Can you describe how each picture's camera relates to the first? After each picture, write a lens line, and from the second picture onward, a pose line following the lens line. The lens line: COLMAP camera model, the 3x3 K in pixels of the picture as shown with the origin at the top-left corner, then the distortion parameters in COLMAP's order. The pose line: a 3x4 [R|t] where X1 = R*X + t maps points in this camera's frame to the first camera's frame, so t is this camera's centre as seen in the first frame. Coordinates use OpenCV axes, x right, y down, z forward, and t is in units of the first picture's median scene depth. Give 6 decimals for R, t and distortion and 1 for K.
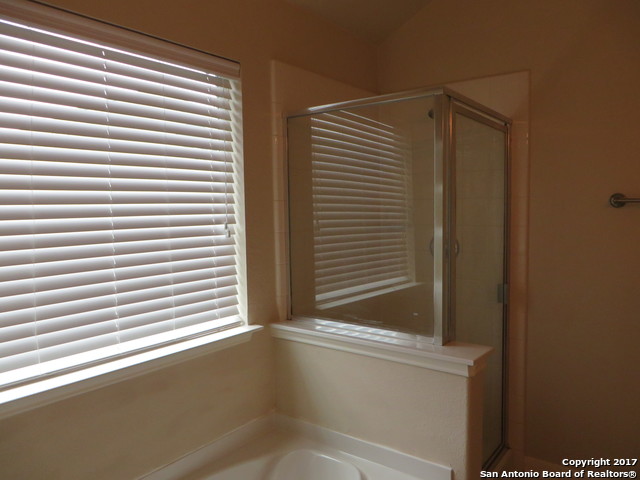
lens RADIAL K [[485.2, 0, 325.9], [0, 485.2, 242.6], [0, 0, 1]] dist [-0.003128, -0.005386]
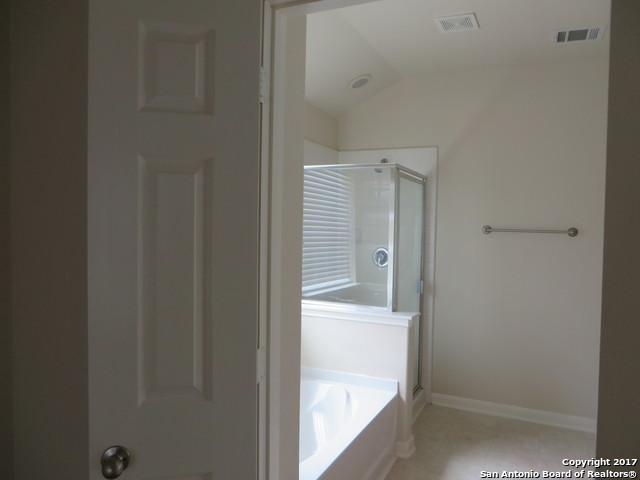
lens RADIAL K [[485.2, 0, 325.9], [0, 485.2, 242.6], [0, 0, 1]] dist [-0.003128, -0.005386]
pose [[0.979330, 0.019988, 0.201279, -0.254647], [-0.014227, 0.999448, -0.030027, 0.015053], [-0.201768, 0.026543, 0.979074, -0.483010]]
